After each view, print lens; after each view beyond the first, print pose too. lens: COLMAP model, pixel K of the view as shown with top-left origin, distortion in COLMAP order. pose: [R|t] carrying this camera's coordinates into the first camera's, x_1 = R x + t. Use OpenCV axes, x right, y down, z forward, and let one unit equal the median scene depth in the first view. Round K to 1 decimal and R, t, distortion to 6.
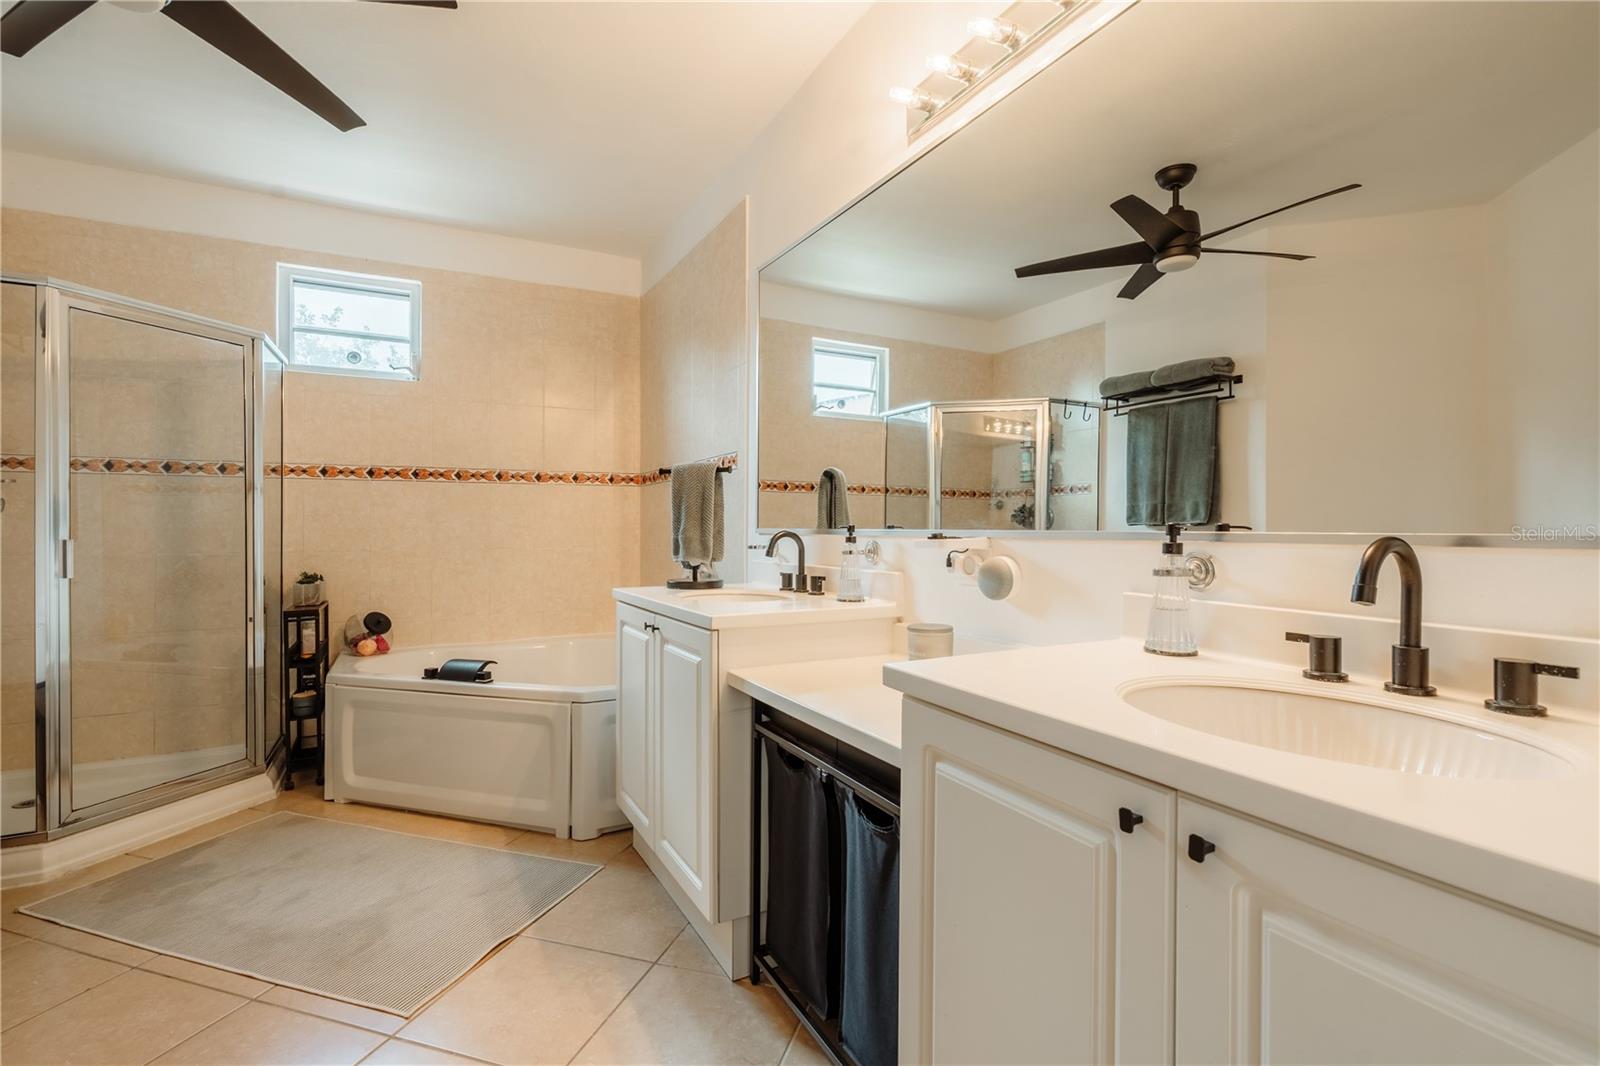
lens RADIAL K [[734.2, 0, 799.6], [0, 734.2, 546.2], [0, 0, 1]] dist [-0.001880, -0.000269]
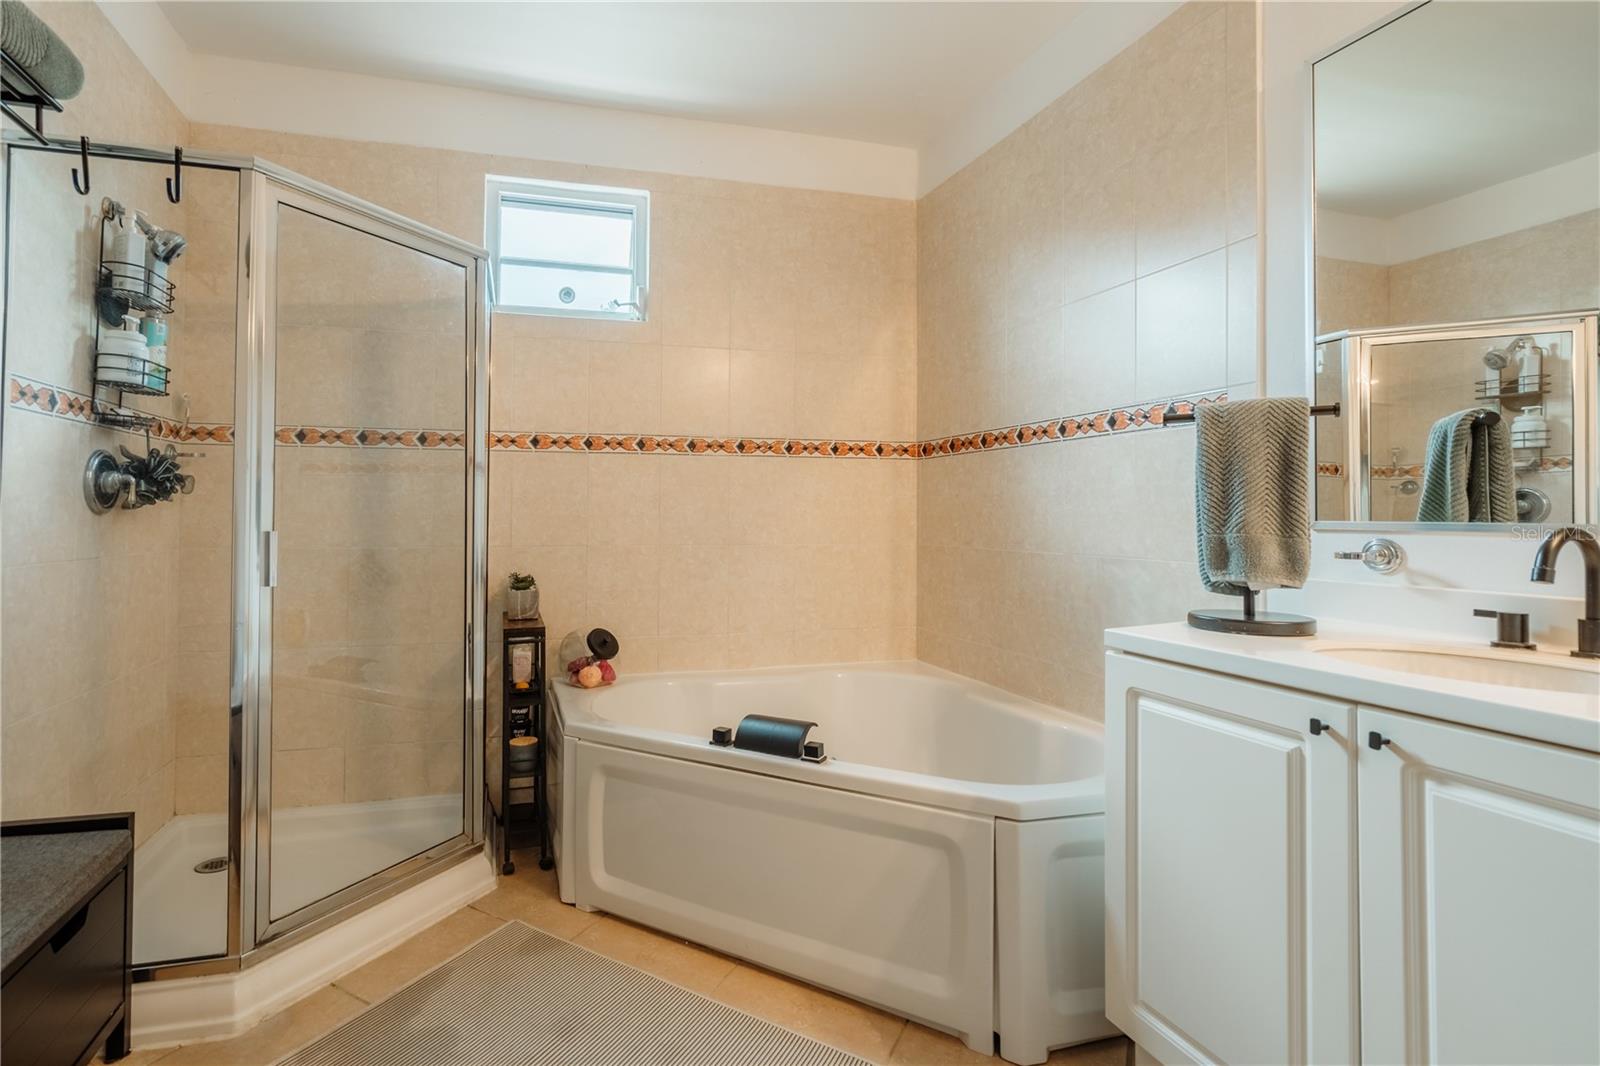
lens RADIAL K [[760.9, 0, 707.7], [0, 760.9, 527.8], [0, 0, 1]] dist [-0.009655, 0.000270]
pose [[0.975238, 0.008507, -0.220994, -0.317319], [-0.010788, 0.999900, -0.009113, -0.007016], [0.220894, 0.011272, 0.975233, 0.284300]]
